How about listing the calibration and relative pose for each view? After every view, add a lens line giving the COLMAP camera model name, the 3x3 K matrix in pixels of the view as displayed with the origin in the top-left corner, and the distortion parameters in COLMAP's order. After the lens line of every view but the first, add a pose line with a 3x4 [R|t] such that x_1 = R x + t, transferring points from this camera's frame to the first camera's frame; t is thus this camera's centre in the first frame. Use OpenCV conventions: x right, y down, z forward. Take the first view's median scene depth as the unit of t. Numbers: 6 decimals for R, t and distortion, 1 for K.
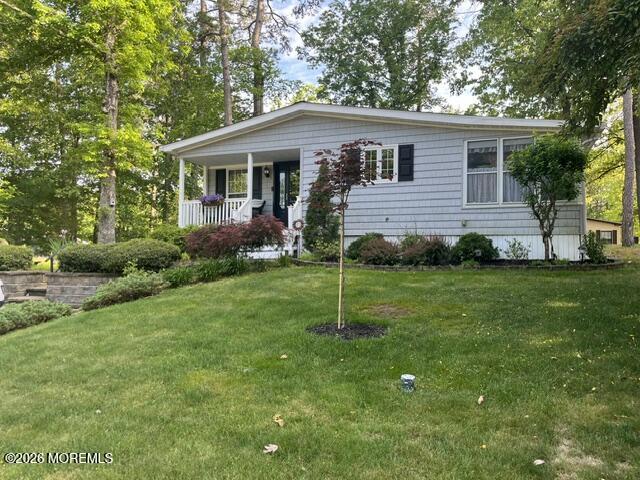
lens RADIAL K [[489.0, 0, 320.7], [0, 489.0, 244.0], [0, 0, 1]] dist [0.053619, -0.069507]
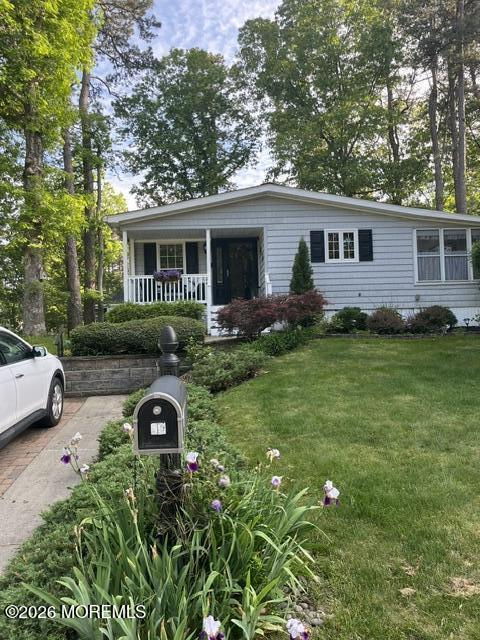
lens RADIAL K [[489.0, 0, 240.3], [0, 489.0, 317.1], [0, 0, 1]] dist [0.053619, -0.069507]
pose [[0.916199, -0.021281, 0.400157, -0.556962], [0.024339, 0.999700, -0.002560, -0.002236], [-0.399983, 0.012084, 0.916443, 0.070583]]
